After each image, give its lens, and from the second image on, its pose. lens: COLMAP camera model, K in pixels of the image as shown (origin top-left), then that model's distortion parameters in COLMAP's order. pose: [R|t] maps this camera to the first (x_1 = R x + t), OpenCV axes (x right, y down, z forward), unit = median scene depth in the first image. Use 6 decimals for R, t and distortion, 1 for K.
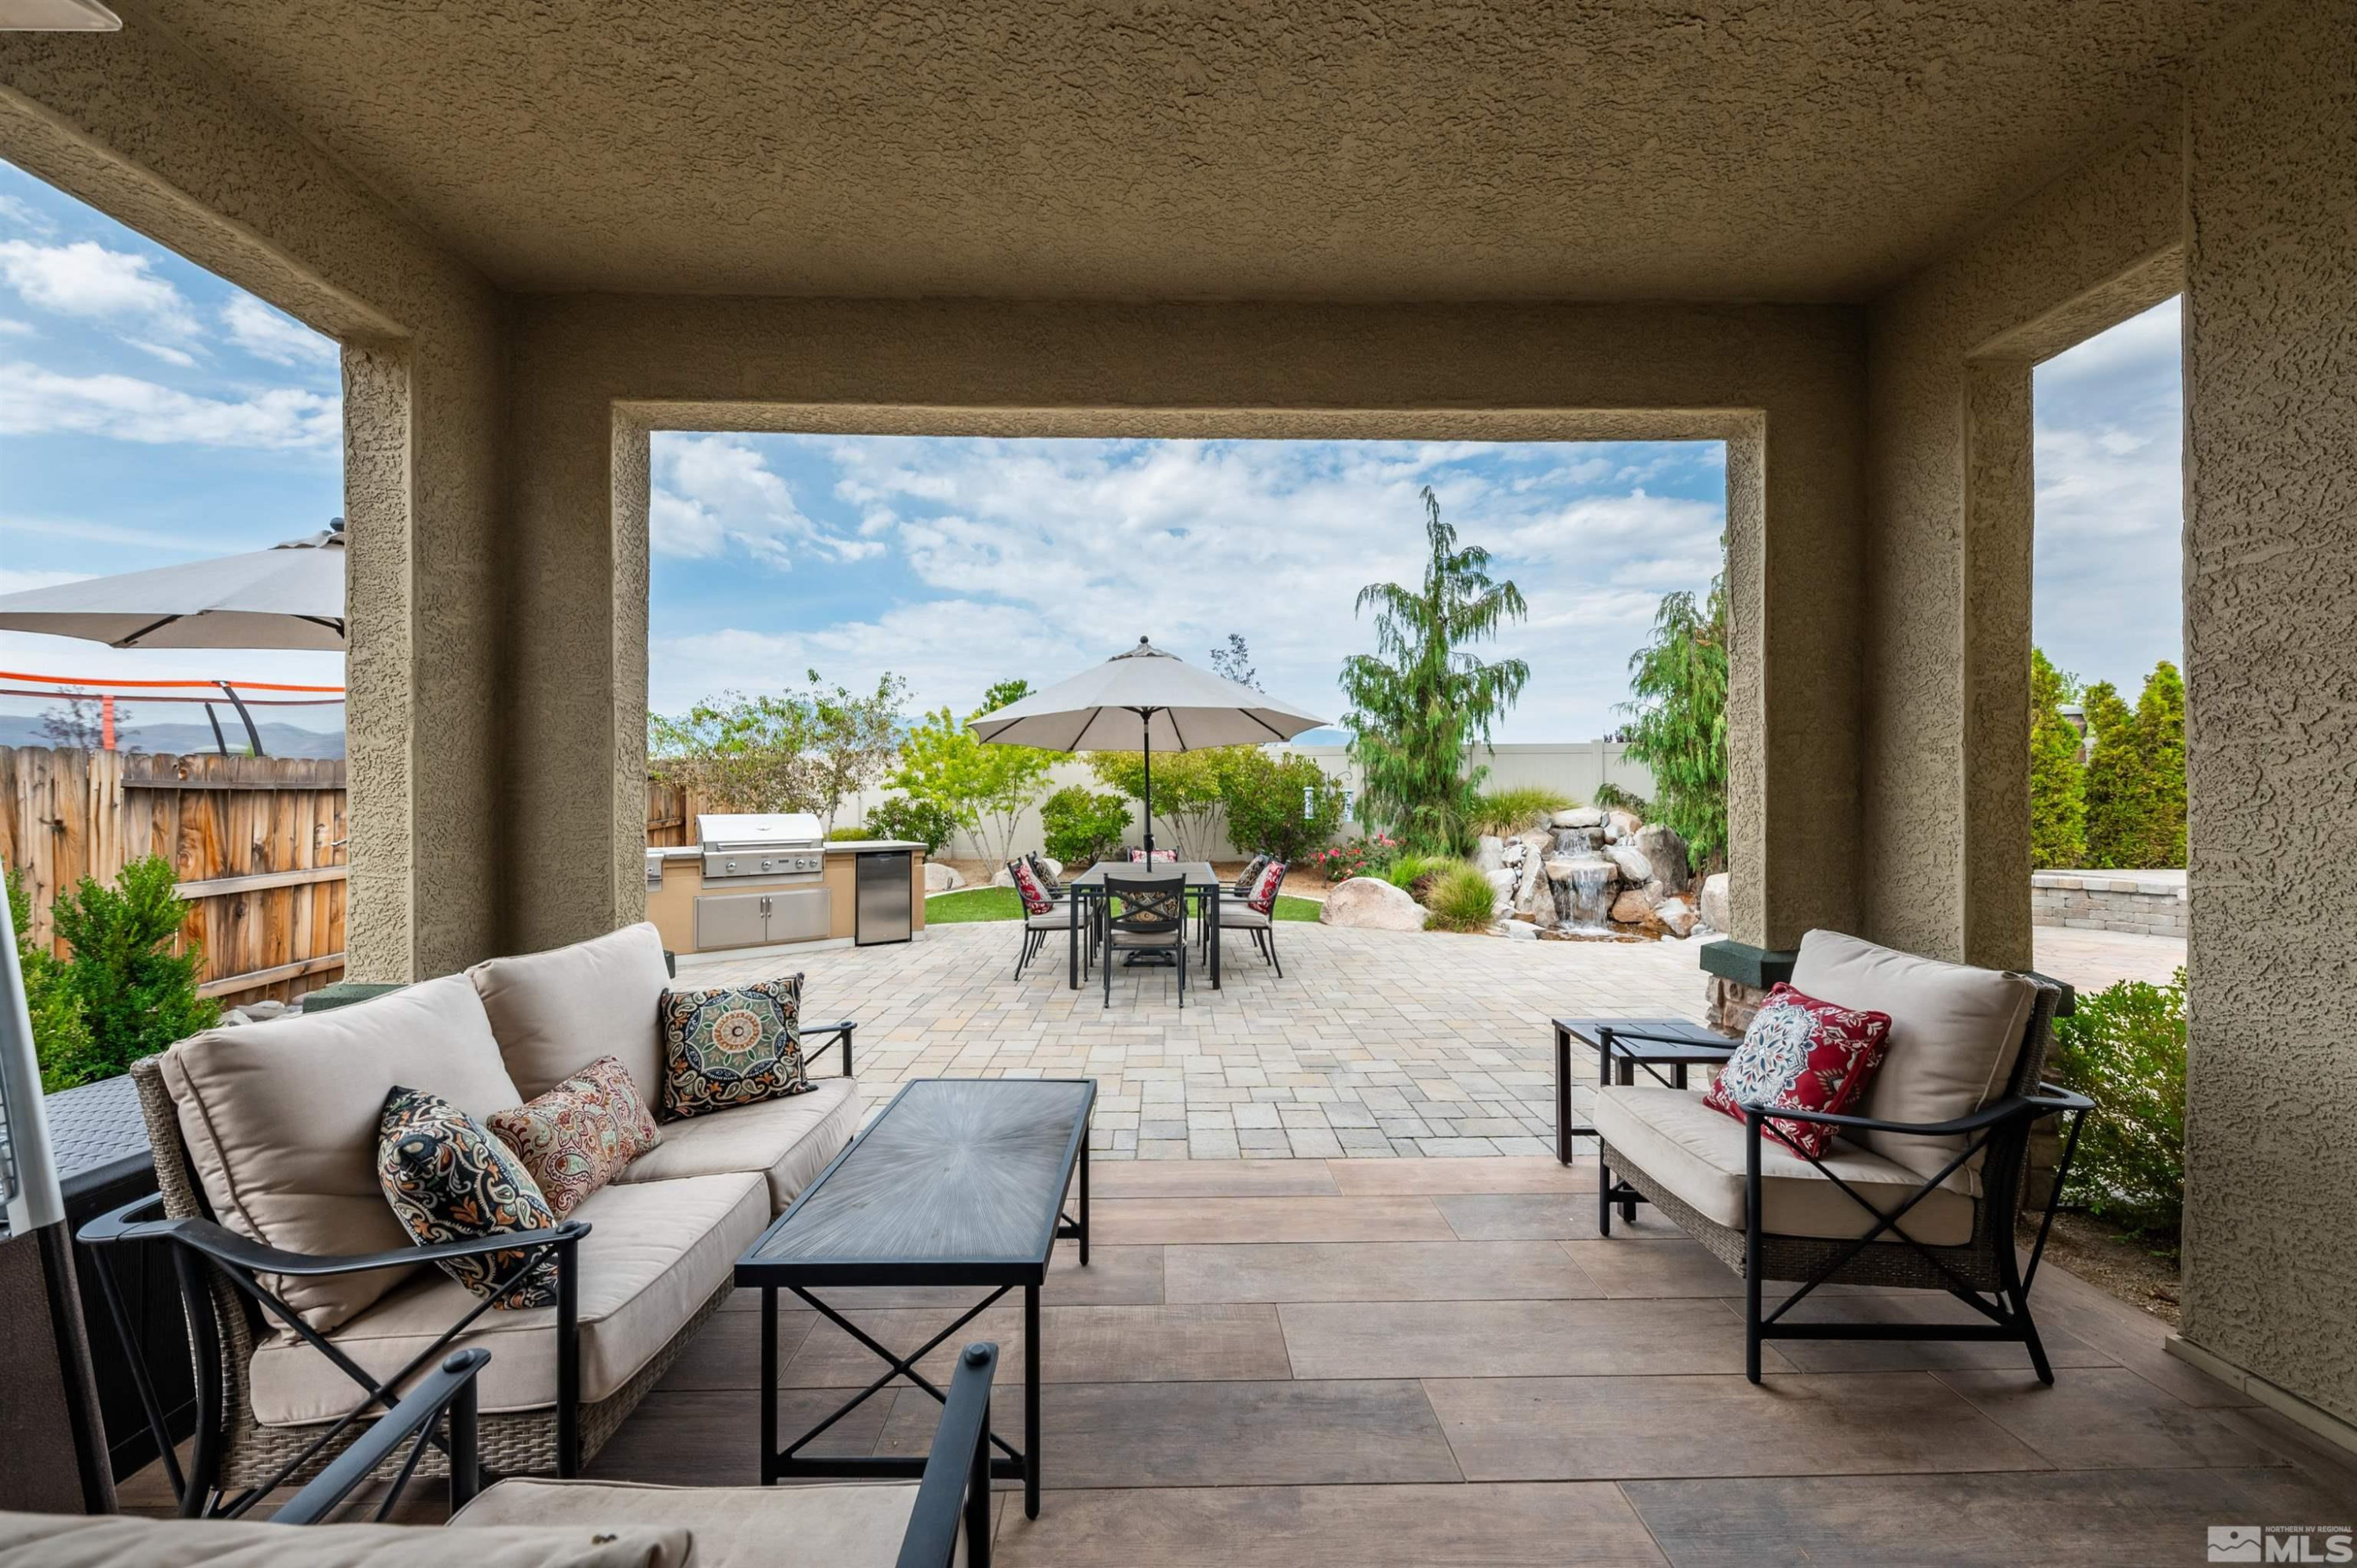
lens RADIAL K [[830.3, 0, 1173.0], [0, 830.3, 790.2], [0, 0, 1]] dist [0.016811, -0.005978]
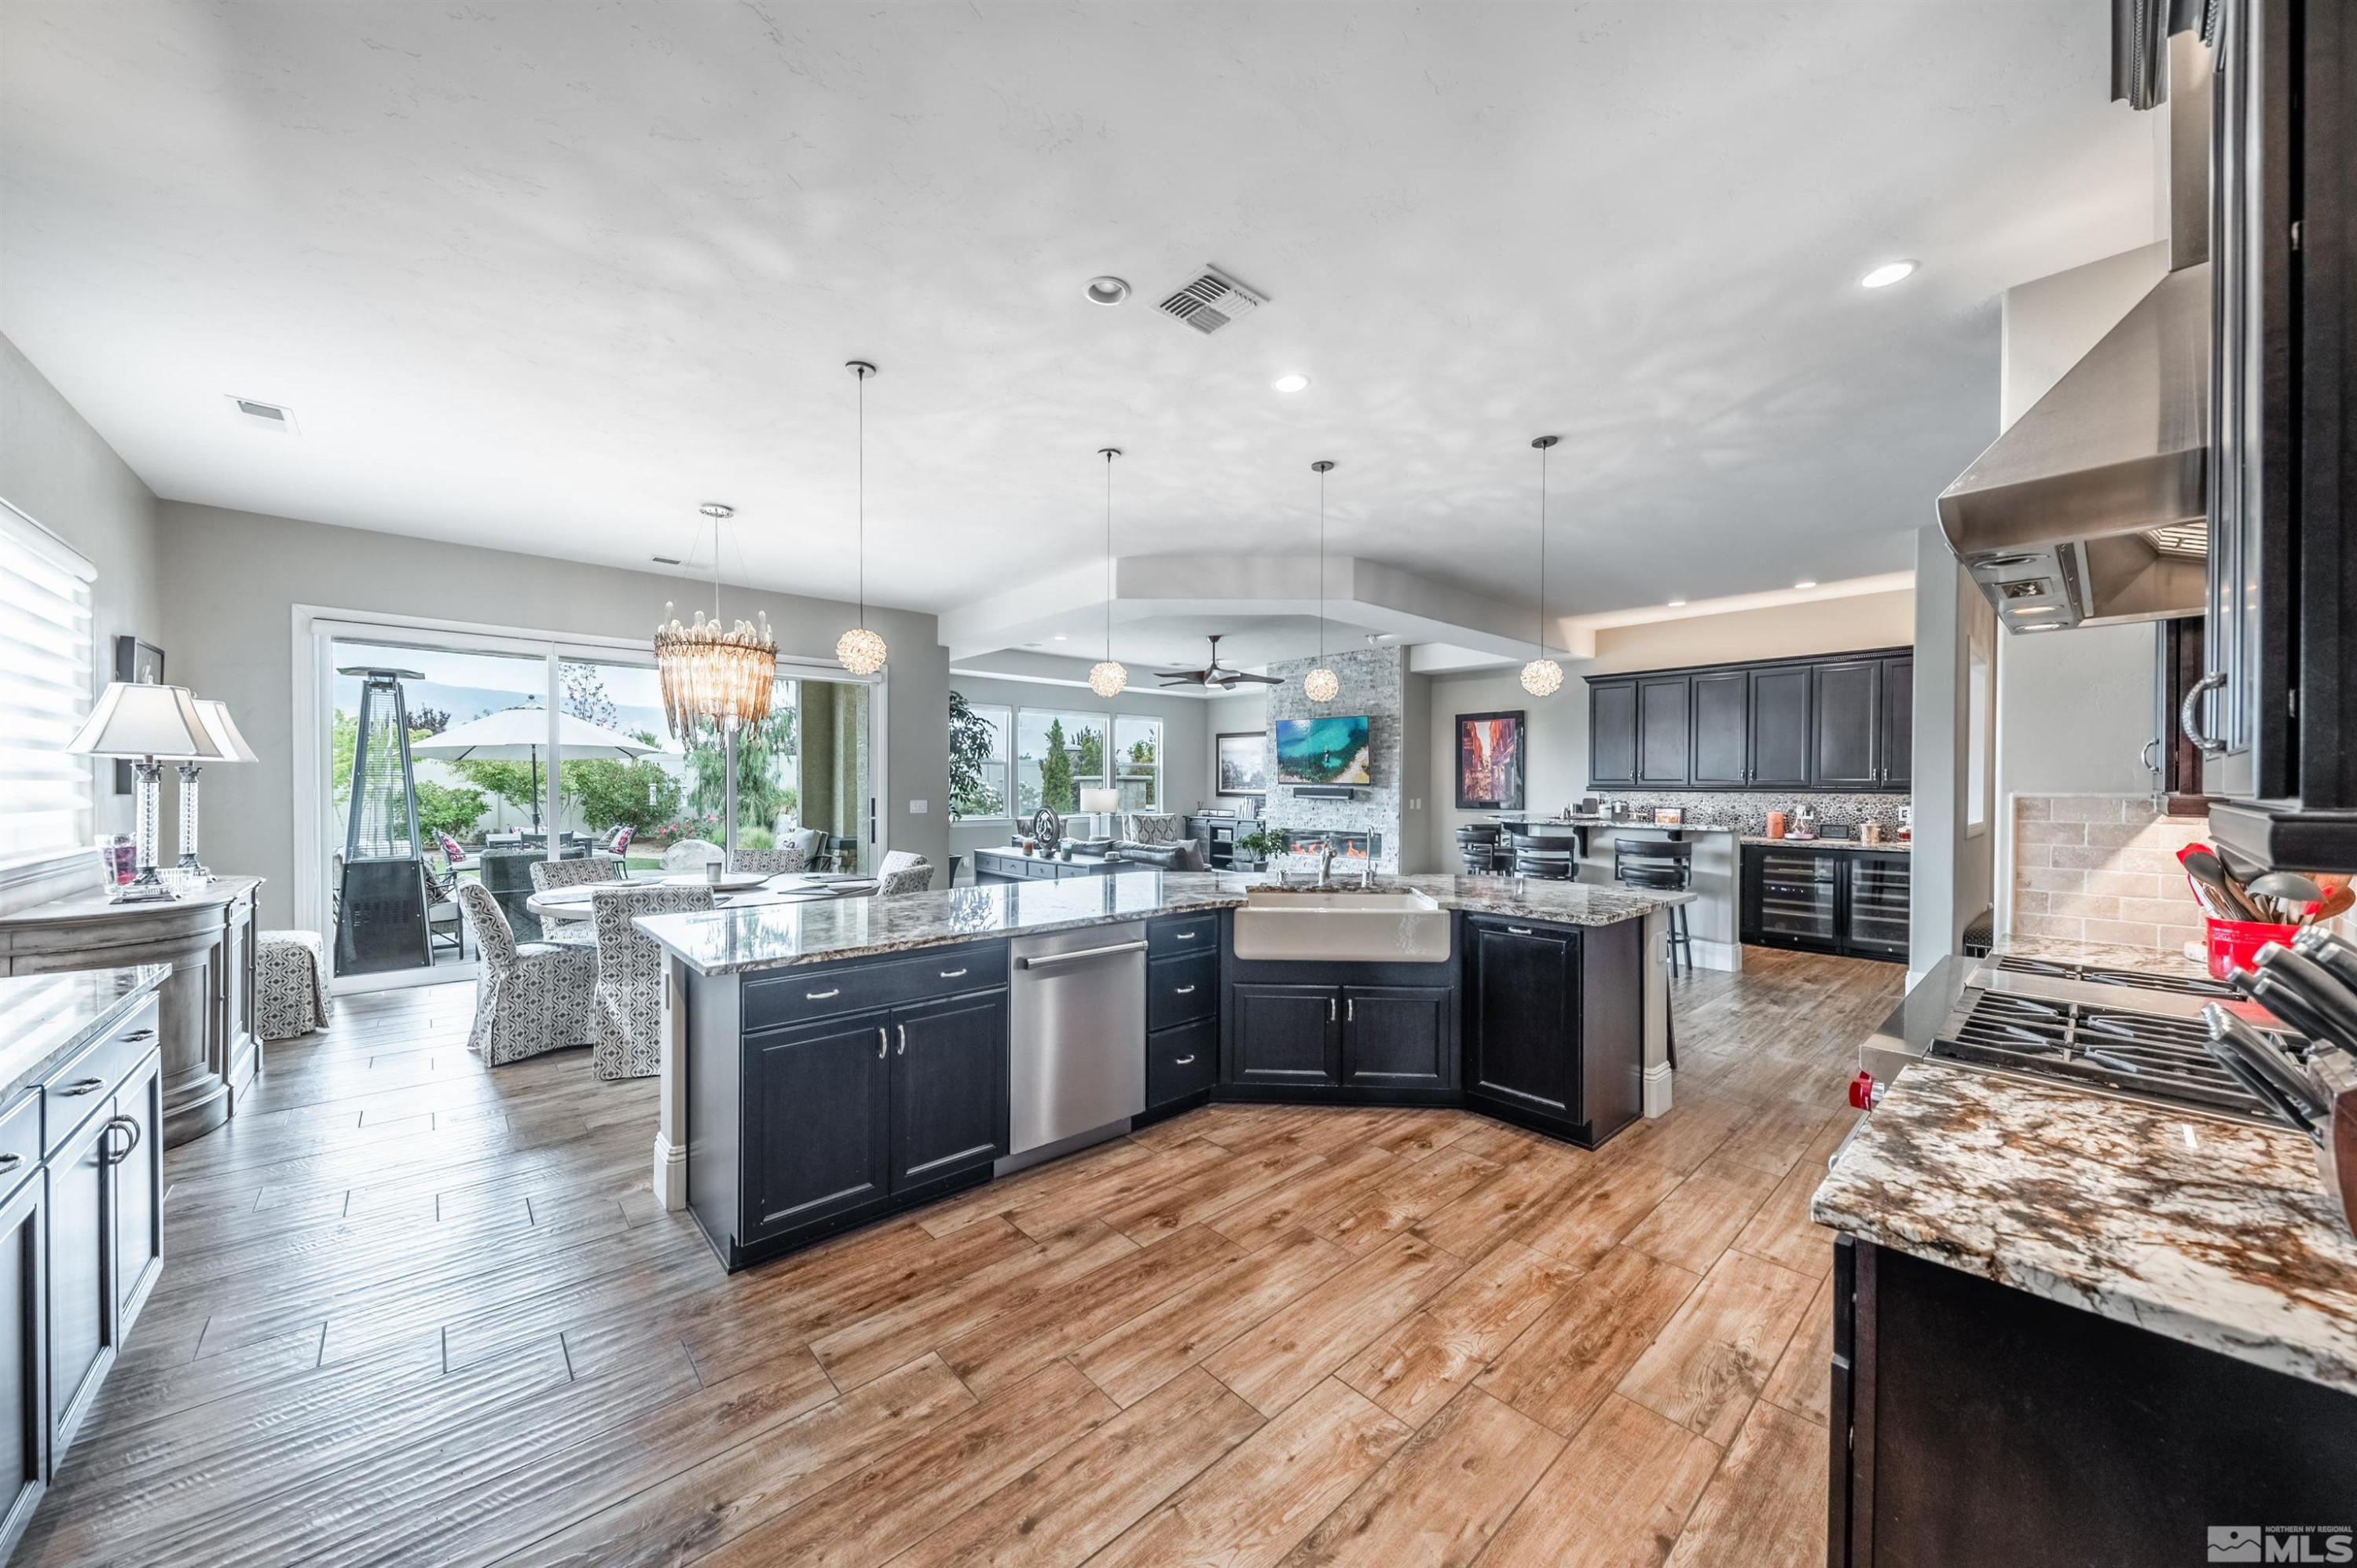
lens RADIAL K [[830.3, 0, 1173.0], [0, 830.3, 790.2], [0, 0, 1]] dist [0.016811, -0.005978]
pose [[0.760105, -0.002293, 0.649796, -0.095135], [-0.005172, 0.999941, 0.009579, -0.010918], [-0.649780, -0.010642, 0.760048, -0.706997]]
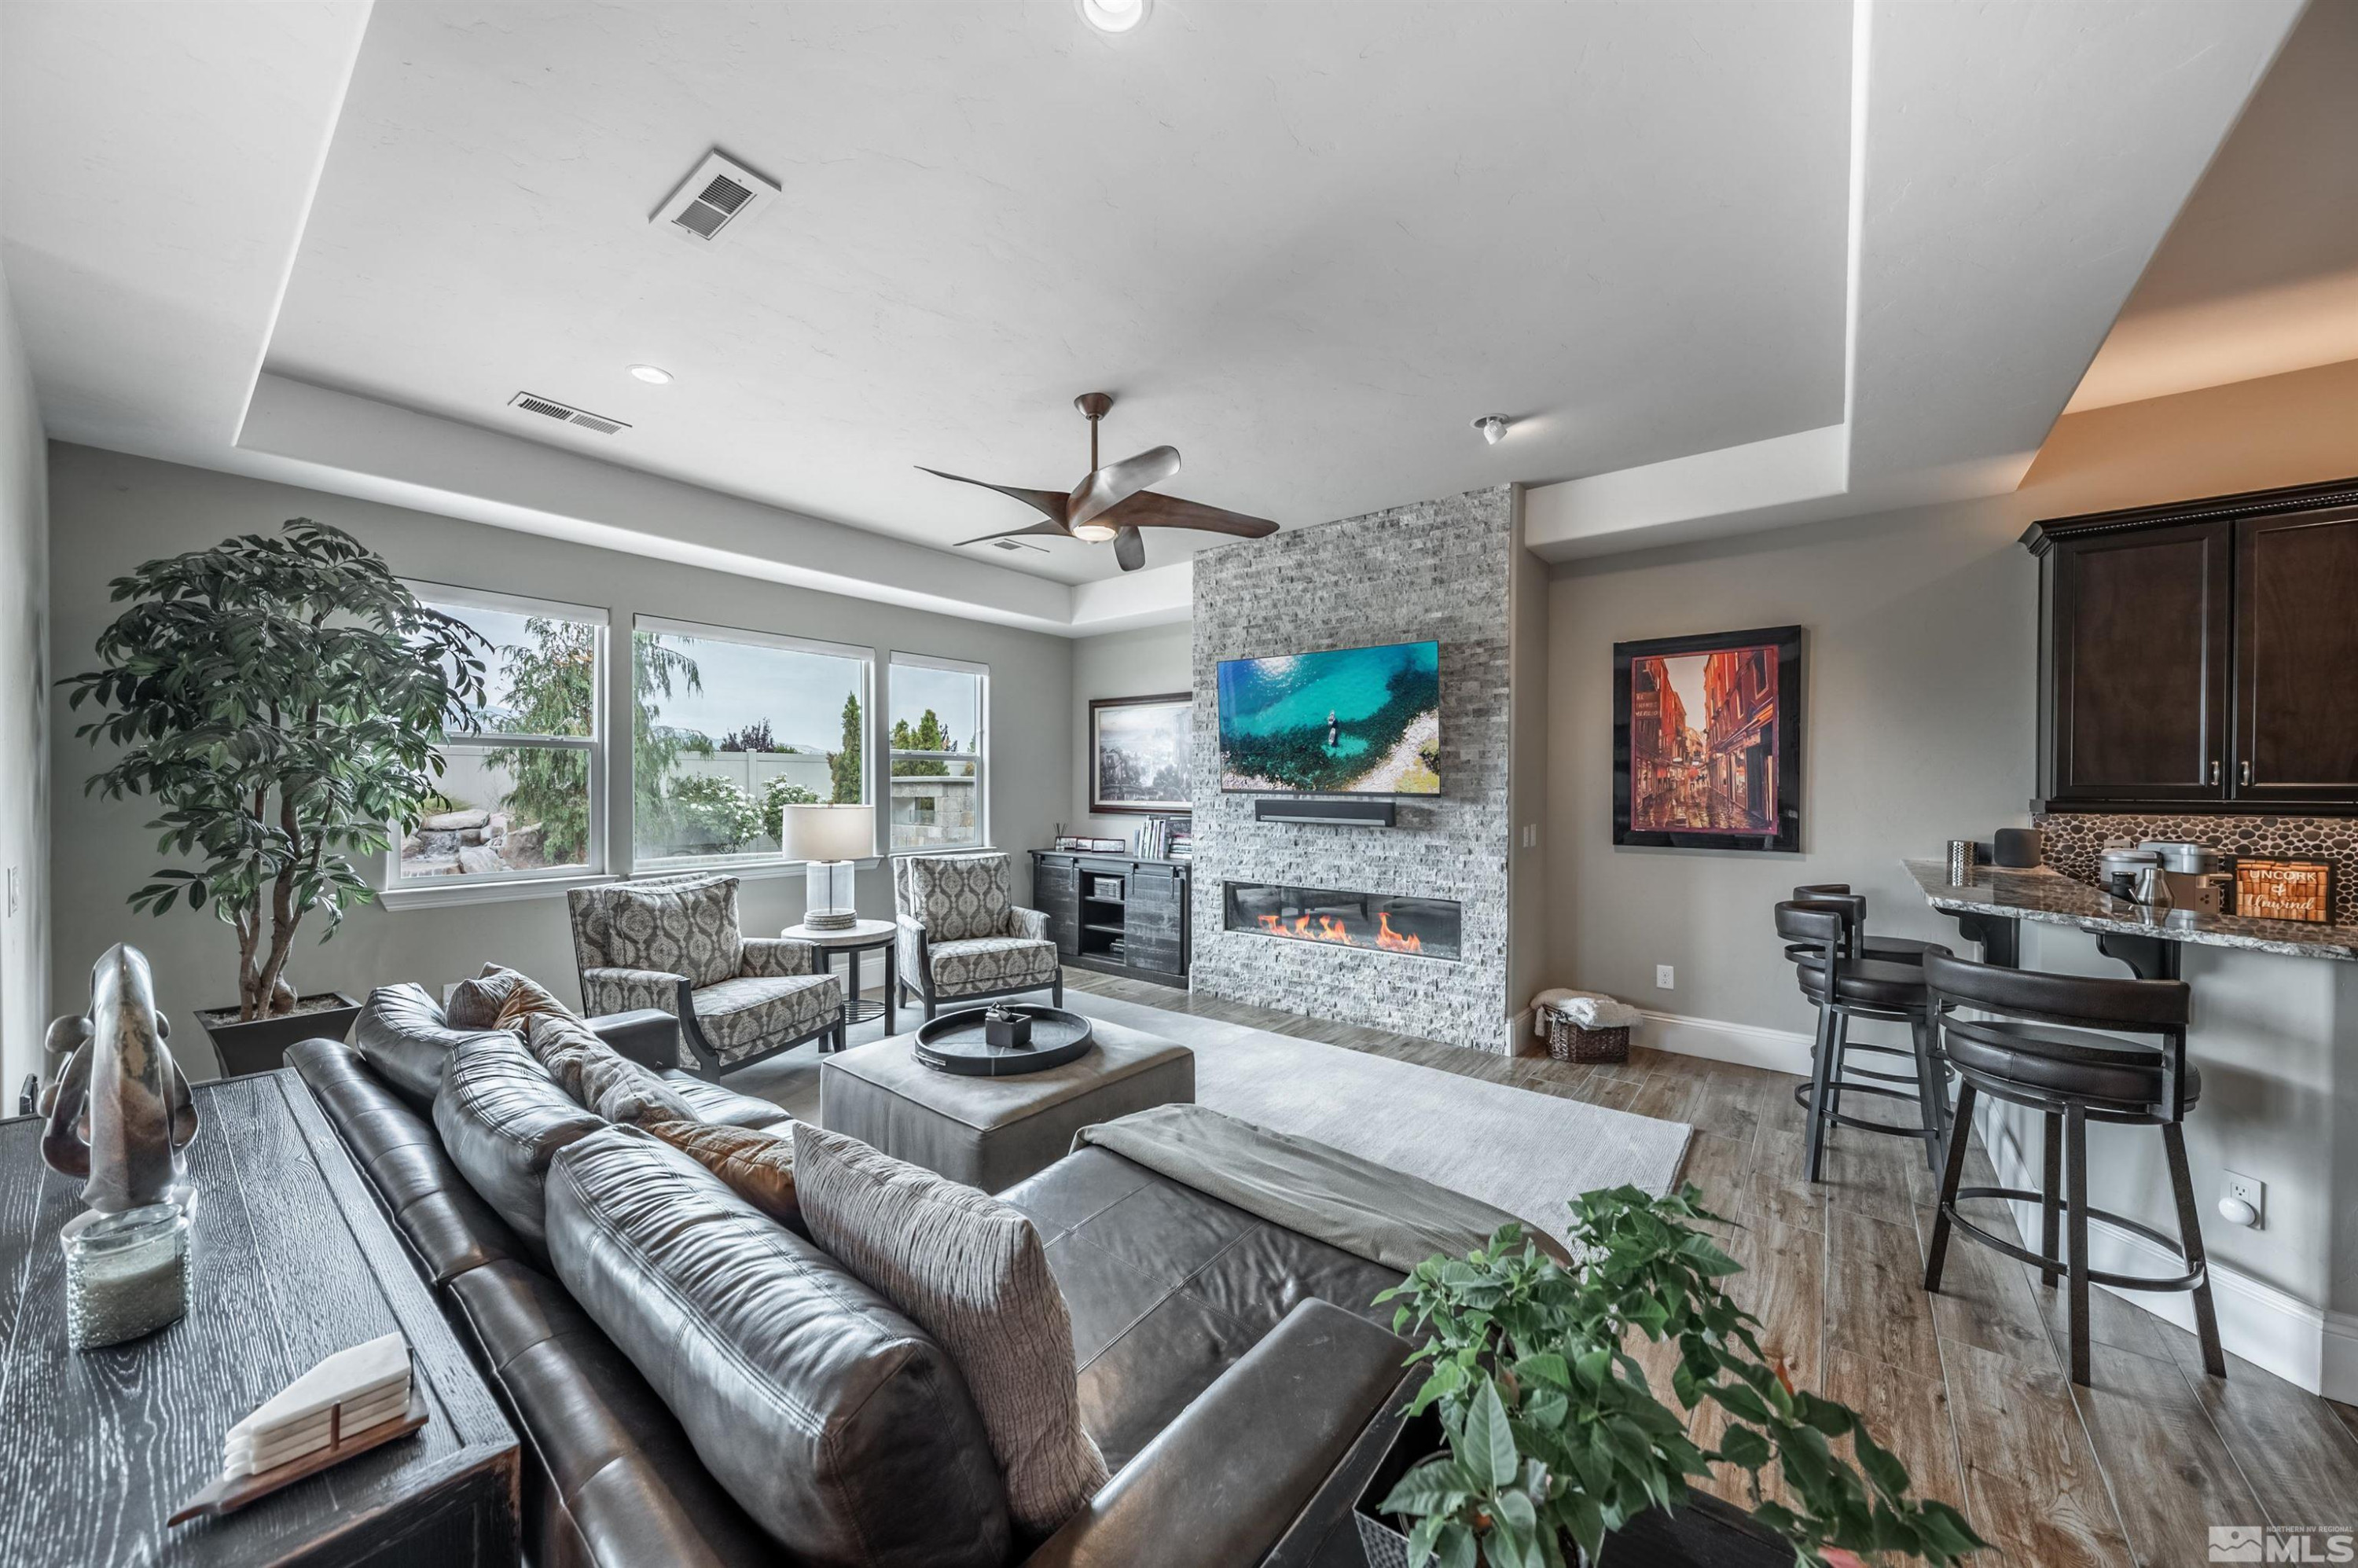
lens RADIAL K [[830.7, 0, 1173.5], [0, 830.7, 790.2], [0, 0, 1]] dist [0.016811, -0.005978]
pose [[0.642030, -0.003768, 0.766670, 0.265570], [-0.003557, 0.999963, 0.007894, -0.014459], [-0.766671, -0.007795, 0.641992, -0.313423]]
